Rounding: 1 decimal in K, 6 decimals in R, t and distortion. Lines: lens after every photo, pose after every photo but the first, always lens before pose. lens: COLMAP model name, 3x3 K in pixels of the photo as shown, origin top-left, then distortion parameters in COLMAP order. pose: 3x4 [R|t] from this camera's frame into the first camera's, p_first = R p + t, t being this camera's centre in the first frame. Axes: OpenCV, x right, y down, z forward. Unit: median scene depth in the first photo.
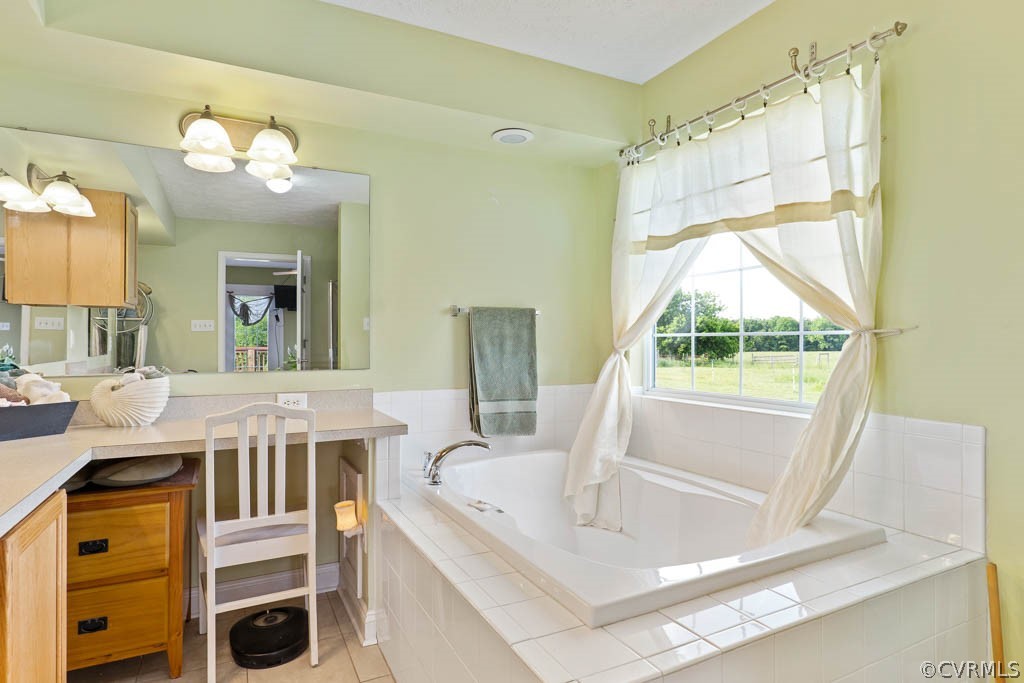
lens RADIAL K [[558.7, 0, 512.0], [0, 558.7, 341.5], [0, 0, 1]] dist [-0.002419, 0.001951]
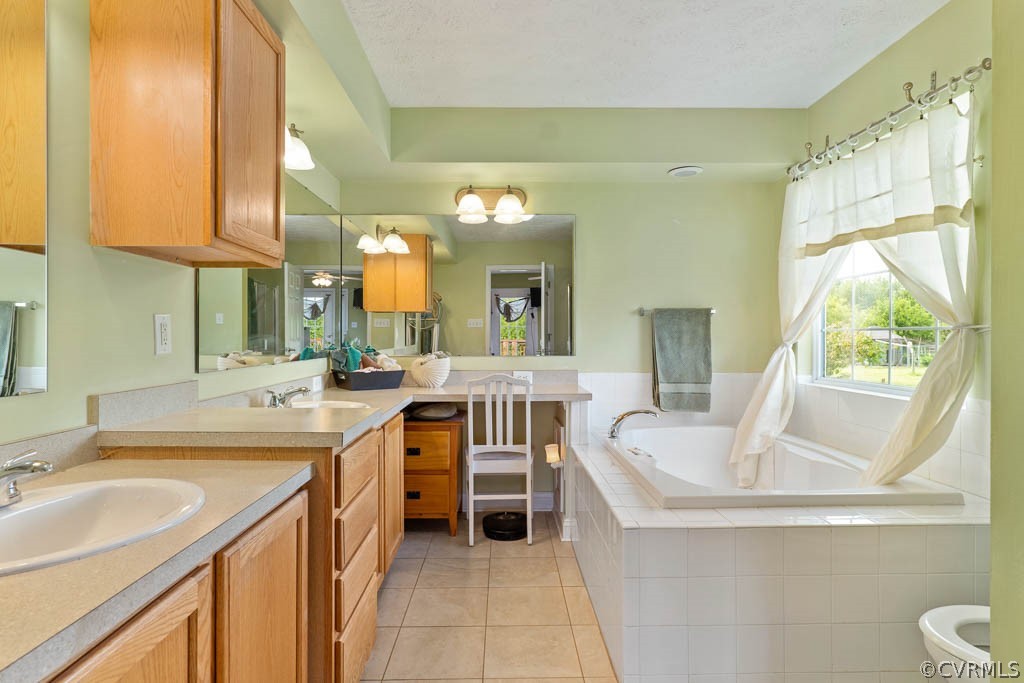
lens RADIAL K [[515.9, 0, 512.0], [0, 515.9, 341.5], [0, 0, 1]] dist [0.012655, 0.000639]
pose [[0.905086, 0.004319, -0.425207, 0.181684], [0.000932, 0.999926, 0.012141, -0.001605], [0.425228, -0.011385, 0.905015, -0.272747]]
